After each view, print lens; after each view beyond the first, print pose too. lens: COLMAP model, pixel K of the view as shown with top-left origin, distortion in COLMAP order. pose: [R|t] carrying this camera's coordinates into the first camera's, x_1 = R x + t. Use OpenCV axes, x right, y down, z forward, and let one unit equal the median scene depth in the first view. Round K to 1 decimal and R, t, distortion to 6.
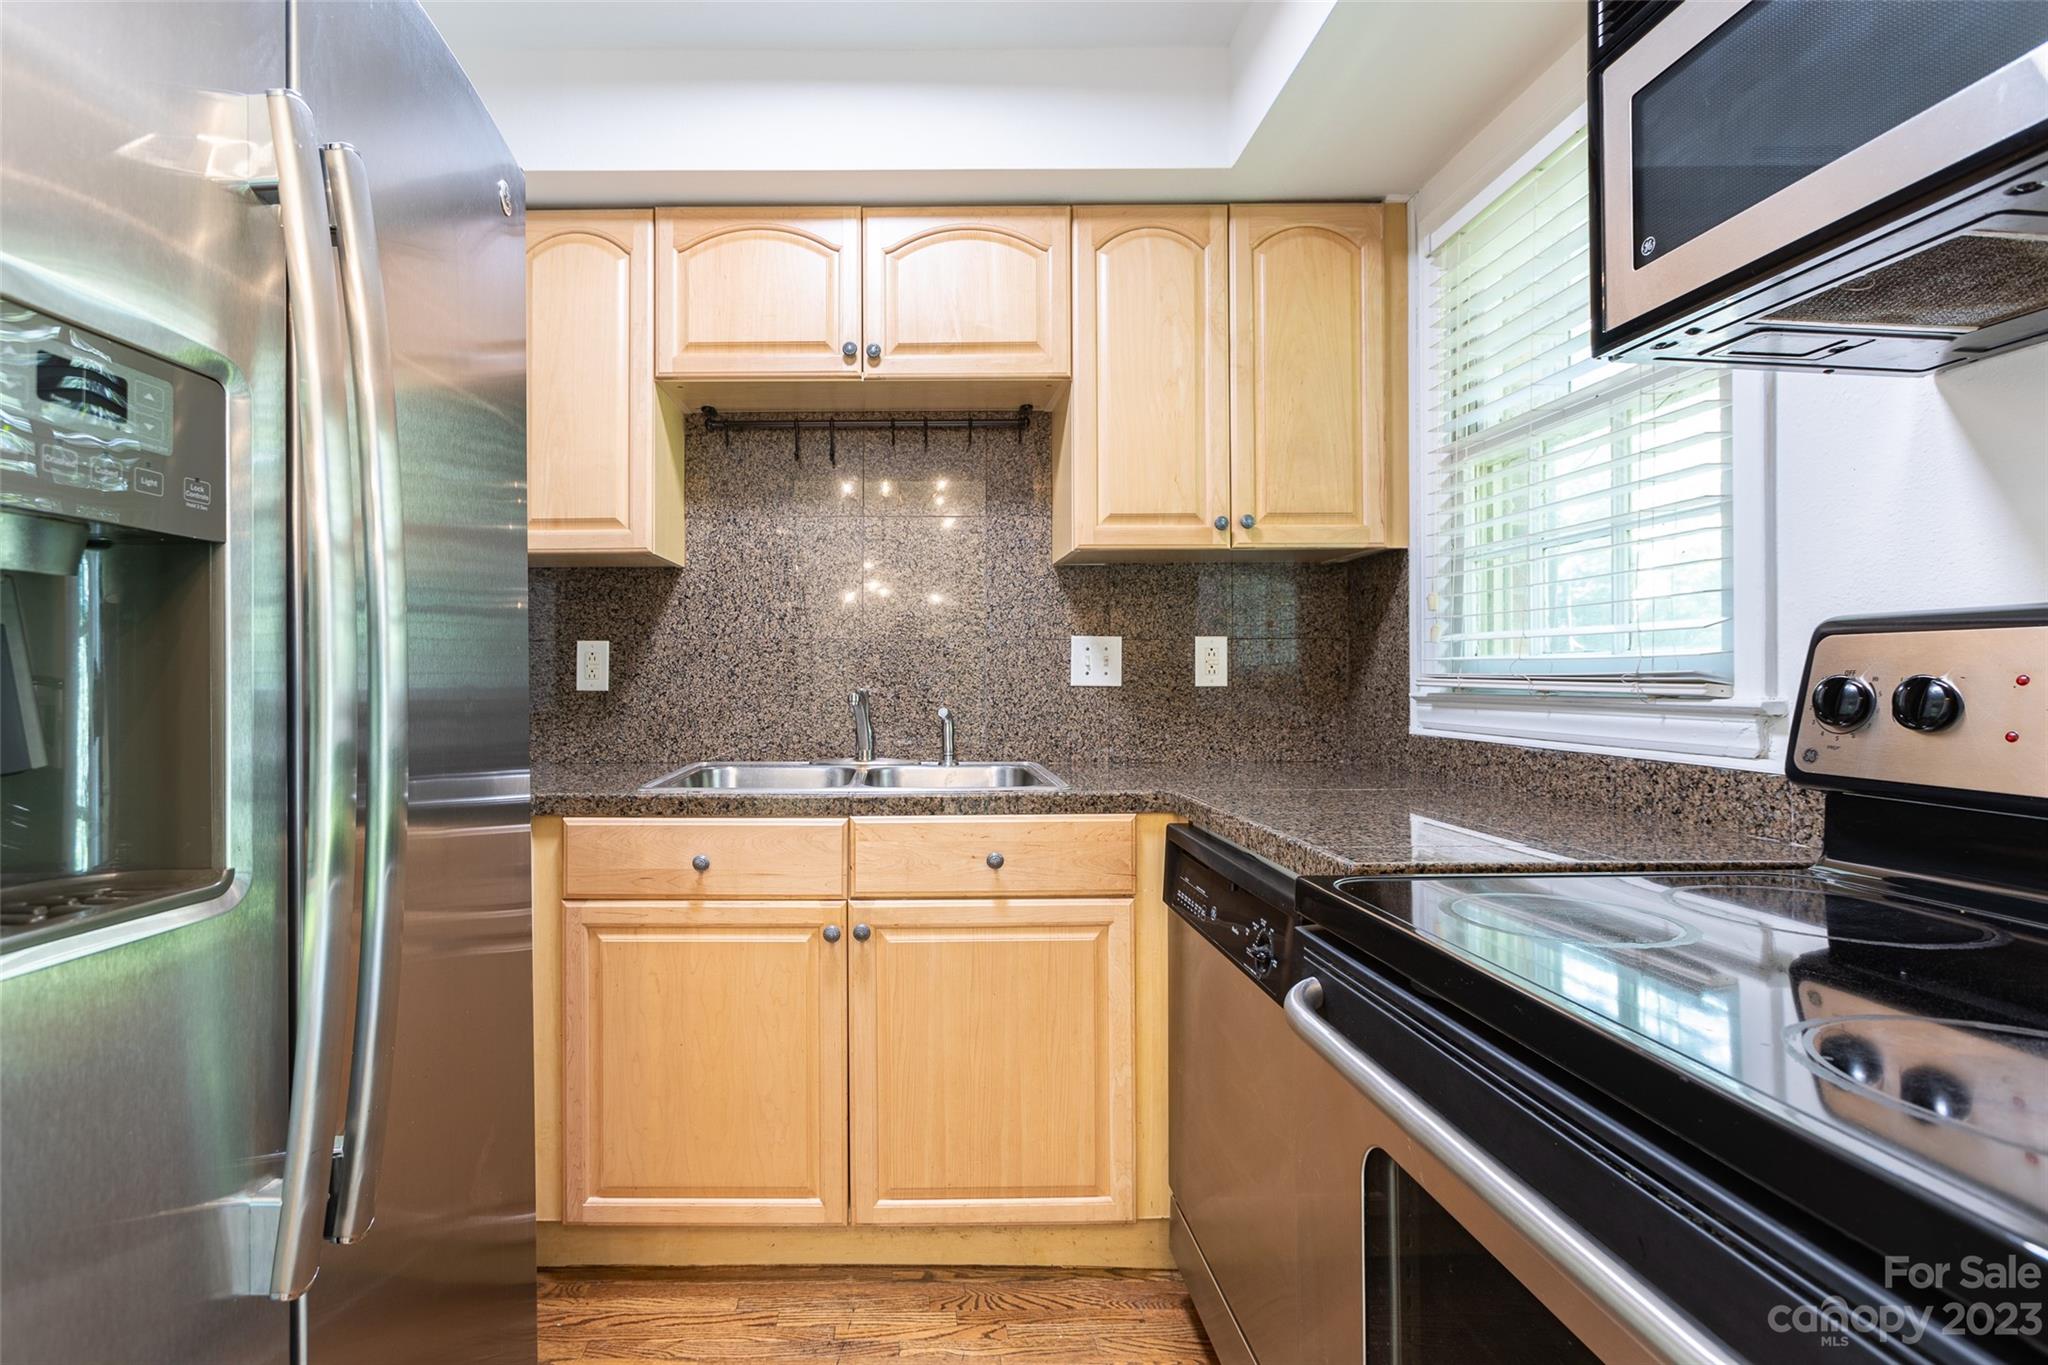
lens RADIAL K [[980.6, 0, 911.2], [0, 980.6, 684.0], [0, 0, 1]] dist [-0.016450, 0.000067]
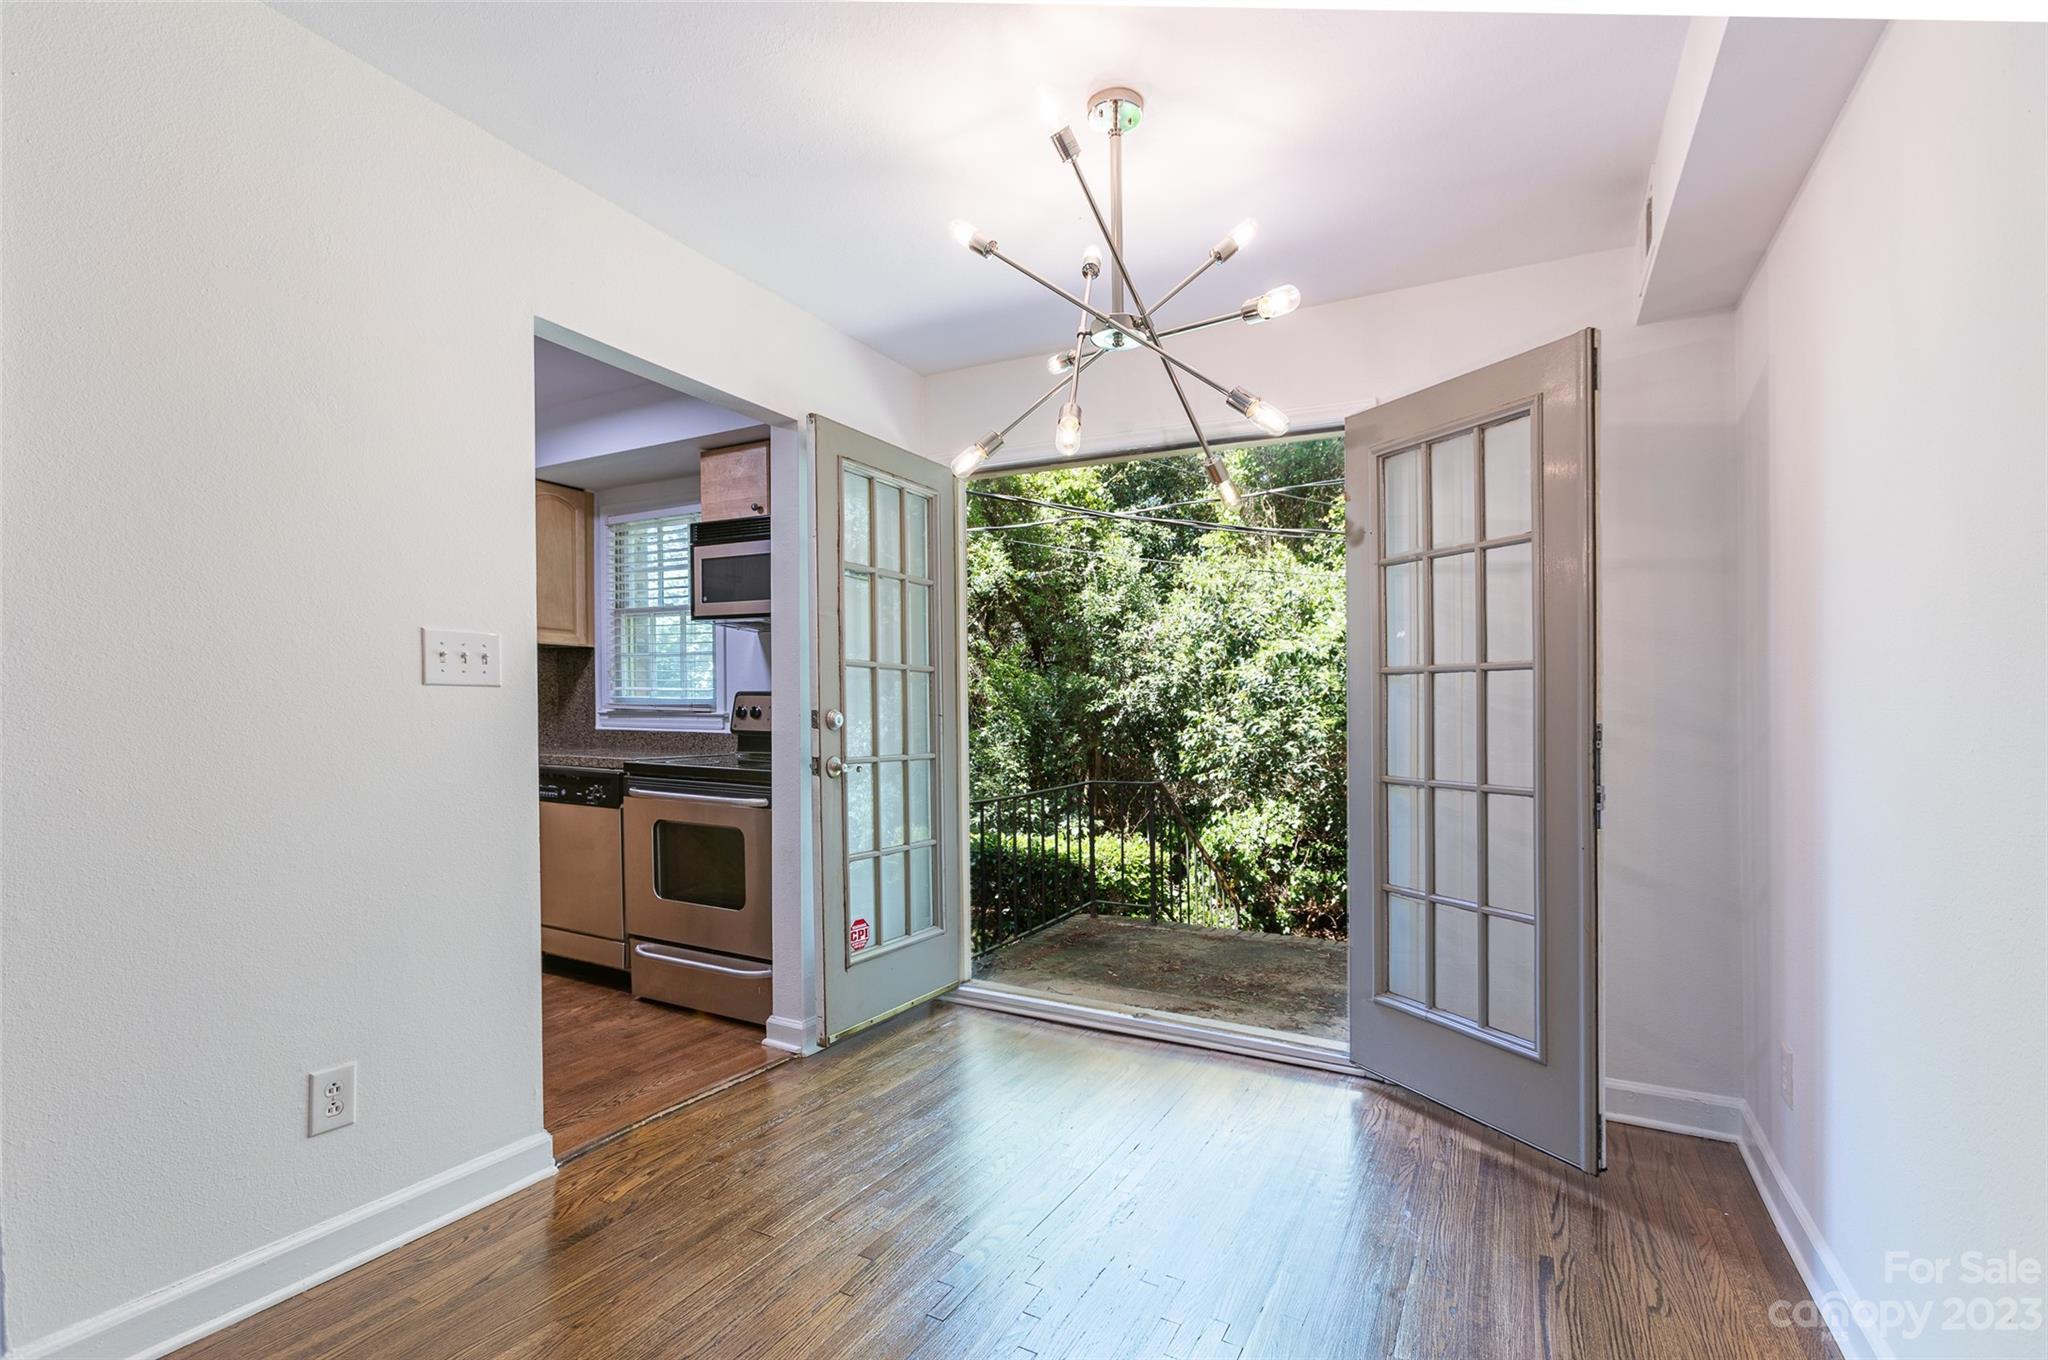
lens RADIAL K [[912.6, 0, 1016.0], [0, 912.6, 705.7], [0, 0, 1]] dist [-0.020298, 0.013459]
pose [[0.484882, 0.005695, 0.874561, -1.152212], [-0.005336, 0.999979, -0.003553, -0.002468], [-0.874563, -0.002943, 0.484903, -1.179845]]
